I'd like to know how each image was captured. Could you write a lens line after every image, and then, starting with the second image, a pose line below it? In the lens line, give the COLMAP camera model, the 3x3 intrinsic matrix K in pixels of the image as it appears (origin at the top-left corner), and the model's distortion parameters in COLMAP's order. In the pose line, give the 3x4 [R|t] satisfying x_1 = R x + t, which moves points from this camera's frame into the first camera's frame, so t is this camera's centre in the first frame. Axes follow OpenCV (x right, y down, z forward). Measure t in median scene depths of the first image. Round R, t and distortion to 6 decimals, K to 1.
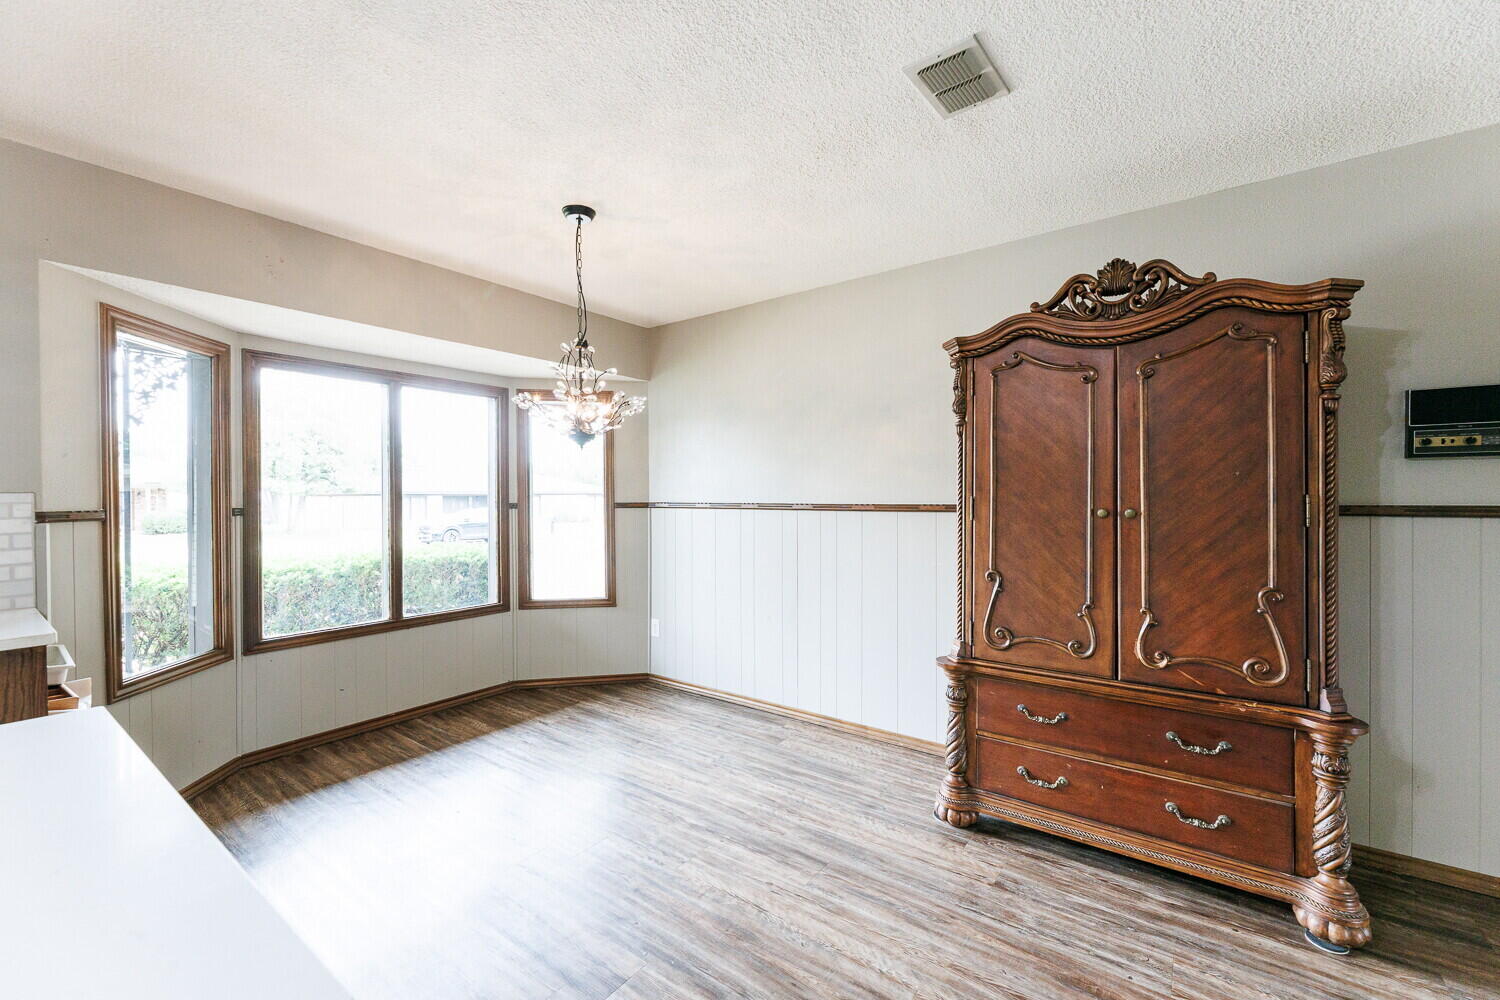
lens RADIAL K [[621.1, 0, 750.0], [0, 621.1, 500.0], [0, 0, 1]] dist [0.000311, -0.000073]
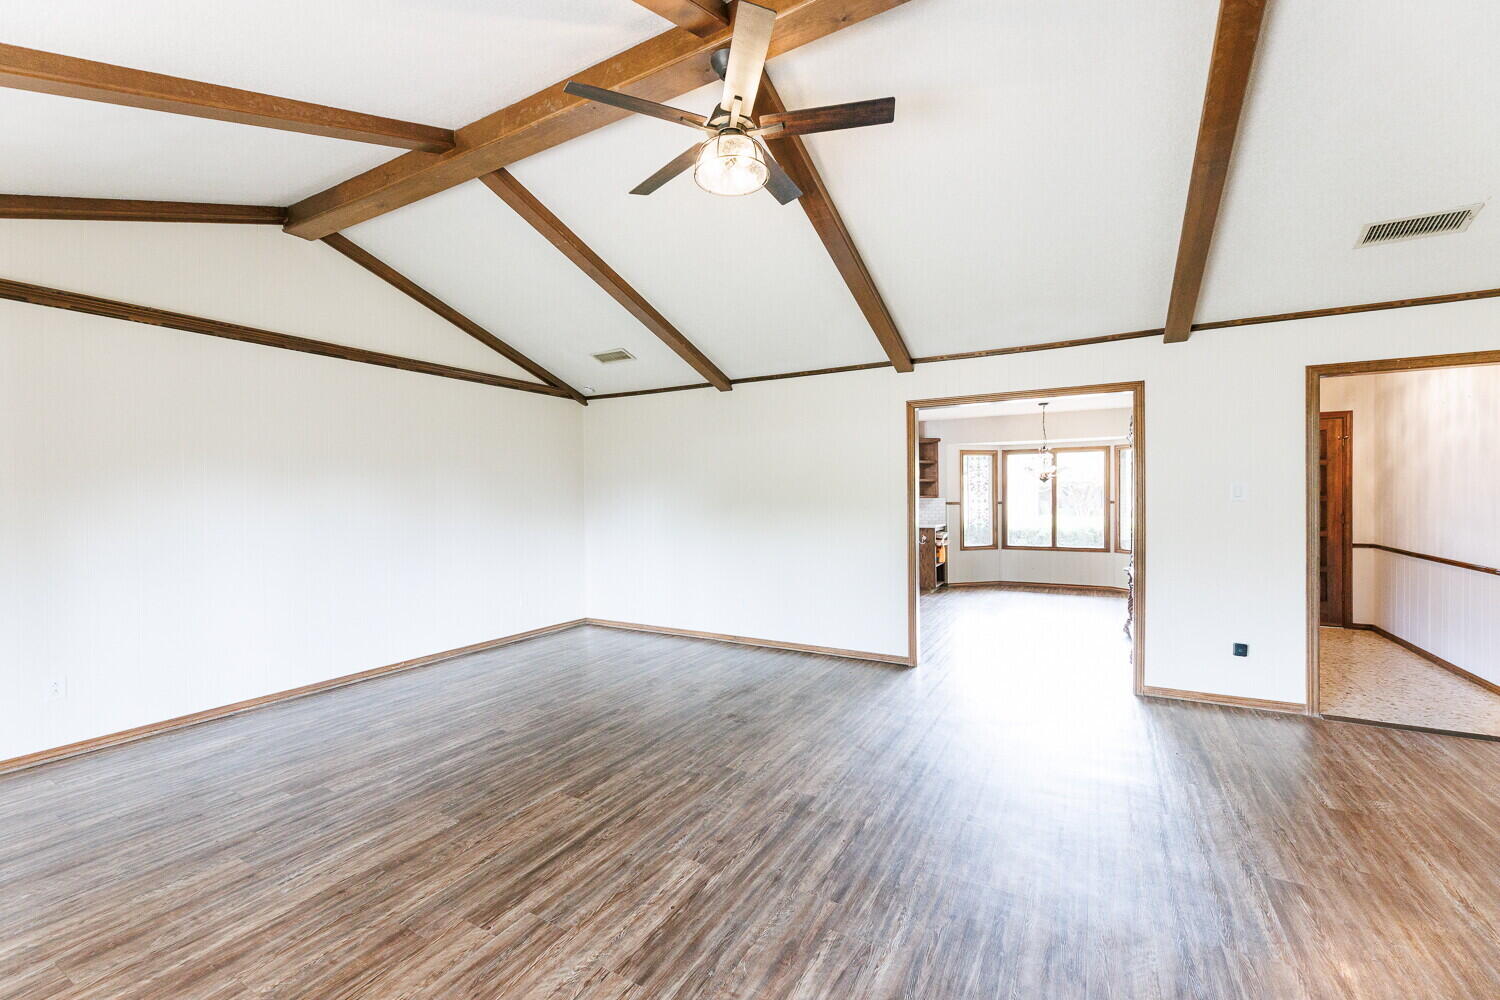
lens RADIAL K [[621.1, 0, 750.0], [0, 621.1, 500.0], [0, 0, 1]] dist [0.000311, -0.000073]
pose [[0.113383, 0.013842, -0.993455, 2.153814], [0.001116, 0.999901, 0.014059, -0.042114], [0.993551, -0.002703, 0.113356, -0.618394]]
